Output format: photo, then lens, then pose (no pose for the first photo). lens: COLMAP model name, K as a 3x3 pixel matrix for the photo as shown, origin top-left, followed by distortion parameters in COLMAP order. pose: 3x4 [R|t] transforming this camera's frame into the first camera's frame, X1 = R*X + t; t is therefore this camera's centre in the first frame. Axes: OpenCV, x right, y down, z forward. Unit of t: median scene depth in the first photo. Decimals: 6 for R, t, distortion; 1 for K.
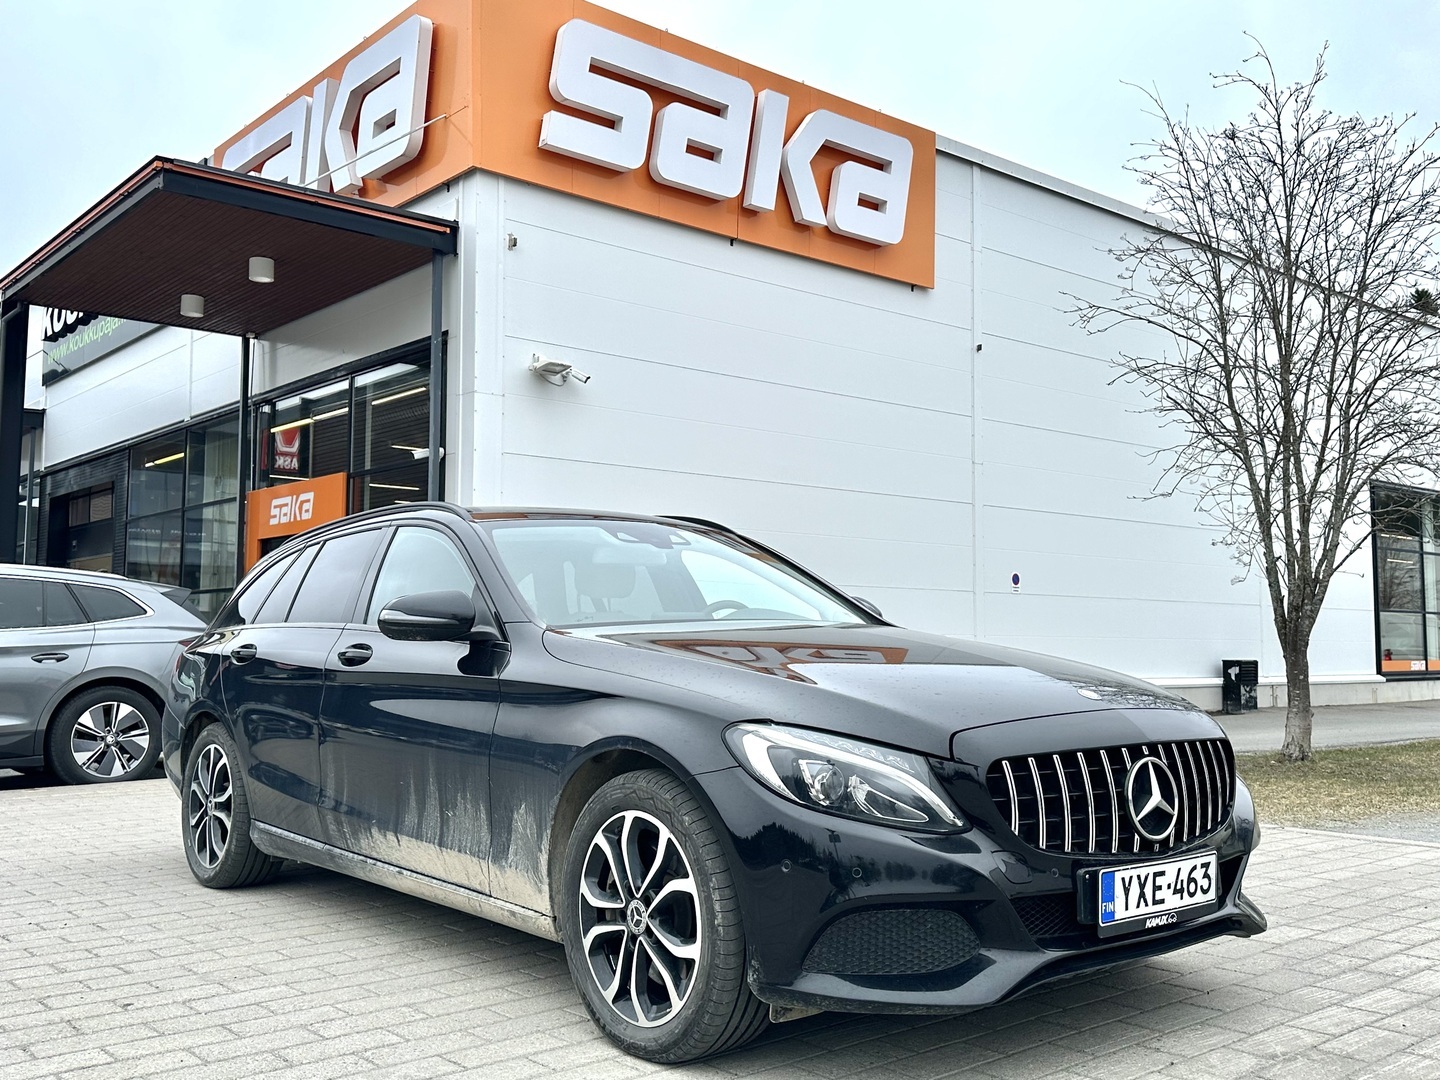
lens RADIAL K [[1361.1, 0, 723.5], [0, 1361.1, 537.7], [0, 0, 1]] dist [-0.013037, 0.000000]
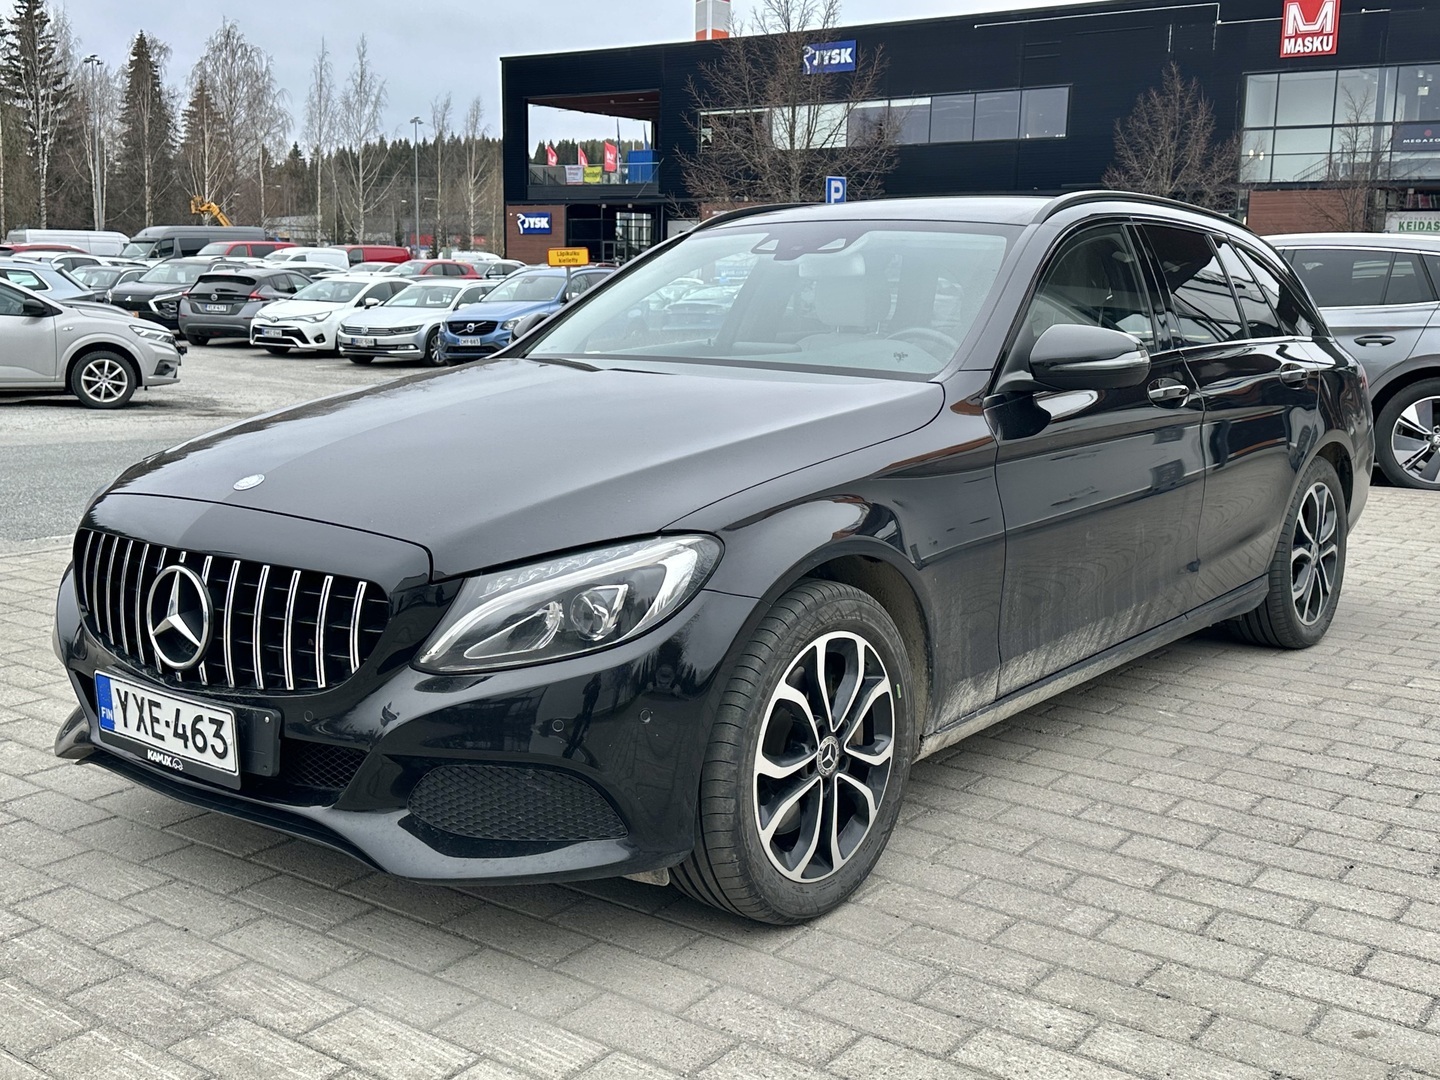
lens RADIAL K [[1548.4, 0, 719.4], [0, 1548.4, 539.3], [0, 0, 1]] dist [0.003587, 0.000000]
pose [[0.244099, 0.167928, -0.955100, 1.259421], [0.062014, 0.980174, 0.188185, -0.004618], [0.967766, -0.105165, 0.228845, 1.107826]]
